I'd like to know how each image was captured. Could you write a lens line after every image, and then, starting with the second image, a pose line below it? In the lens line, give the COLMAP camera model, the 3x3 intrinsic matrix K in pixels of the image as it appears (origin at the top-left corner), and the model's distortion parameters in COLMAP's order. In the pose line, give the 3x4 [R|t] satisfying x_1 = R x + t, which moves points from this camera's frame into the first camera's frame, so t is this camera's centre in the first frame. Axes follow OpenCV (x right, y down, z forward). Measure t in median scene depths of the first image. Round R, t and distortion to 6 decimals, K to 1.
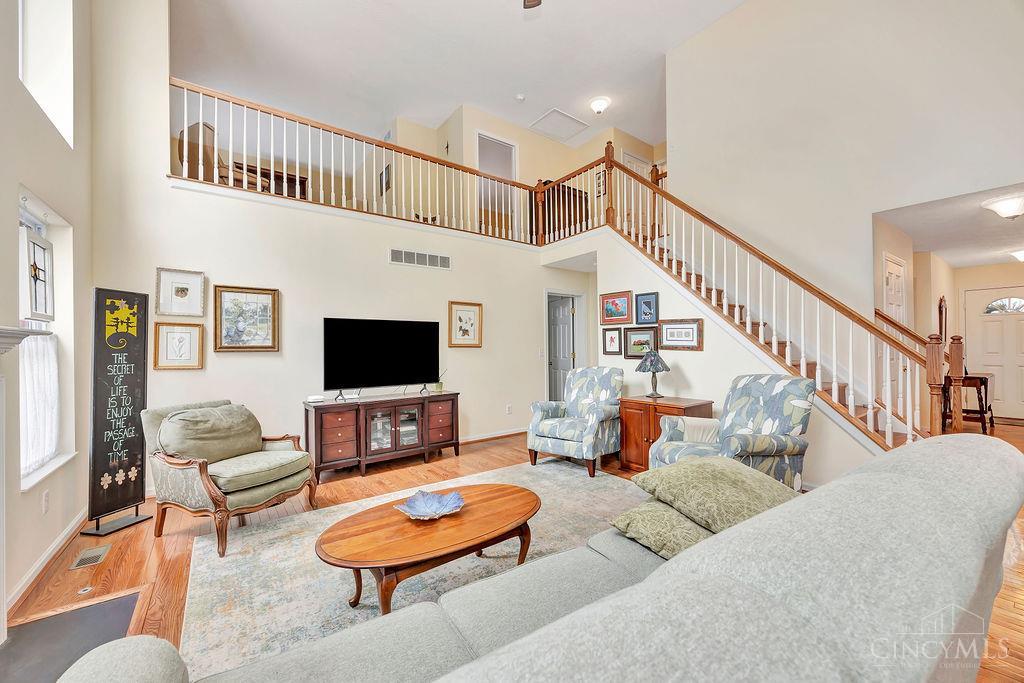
lens RADIAL K [[395.4, 0, 510.2], [0, 395.4, 345.7], [0, 0, 1]] dist [-0.003766, 0.000568]
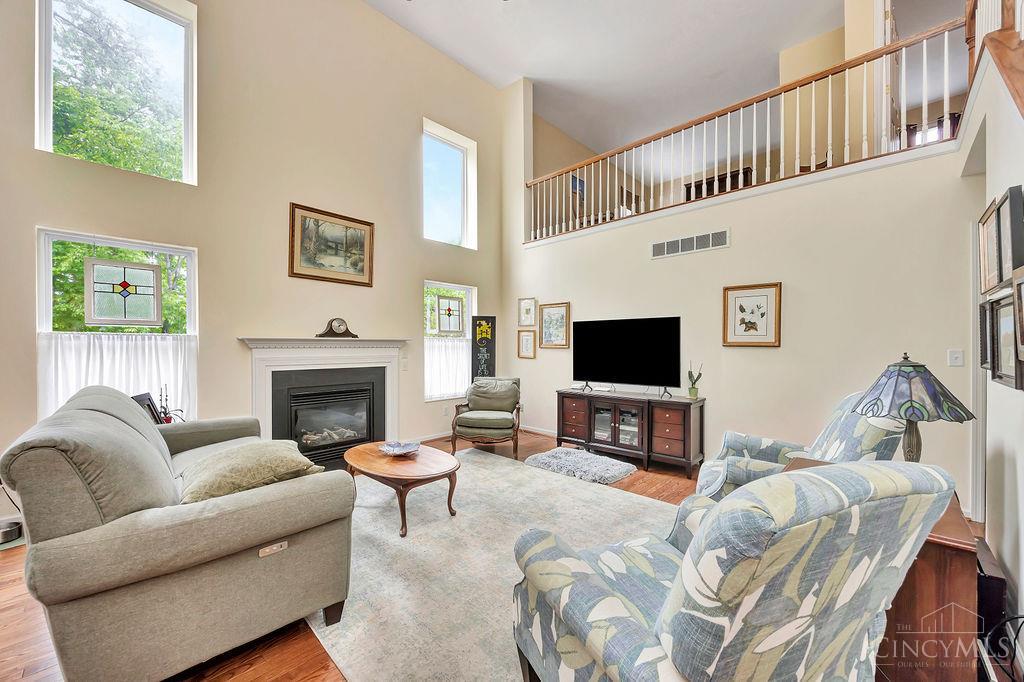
lens RADIAL K [[395.4, 0, 511.8], [0, 395.4, 350.3], [0, 0, 1]] dist [-0.003766, 0.000568]
pose [[0.173380, 0.018822, -0.984675, 0.695339], [0.000971, 0.999814, 0.019282, -0.004839], [0.984855, -0.004299, 0.173329, 0.573715]]
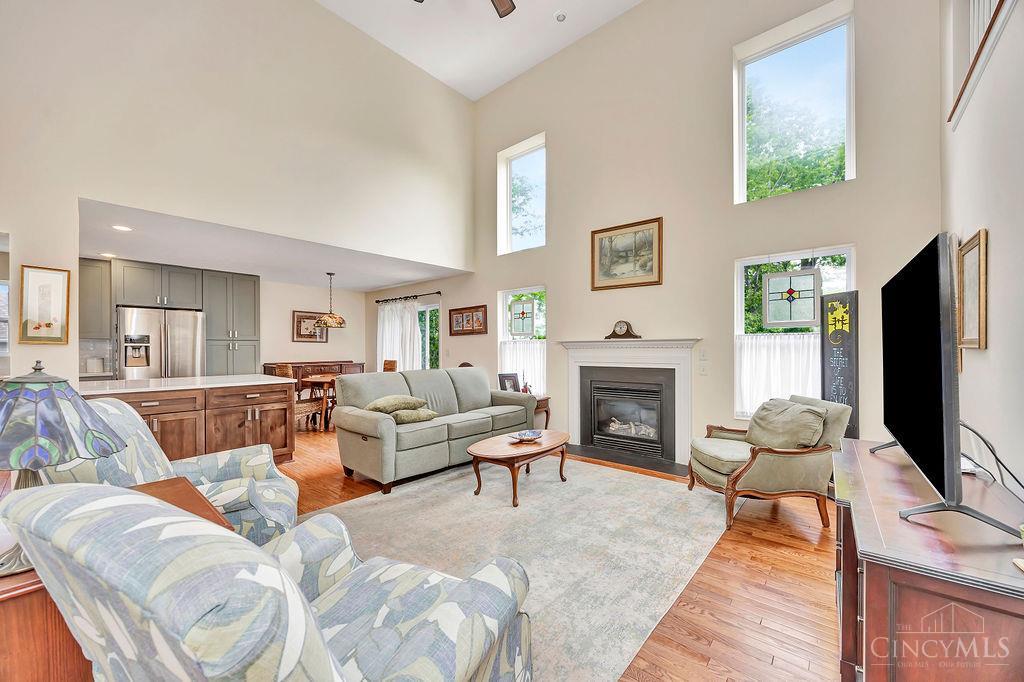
lens RADIAL K [[395.4, 0, 517.6], [0, 395.4, 347.9], [0, 0, 1]] dist [-0.003766, 0.000568]
pose [[-0.973930, 0.016365, -0.226259, 0.121458], [0.016098, 0.999866, 0.003026, 0.000082], [0.226278, -0.000695, -0.974063, 1.363907]]
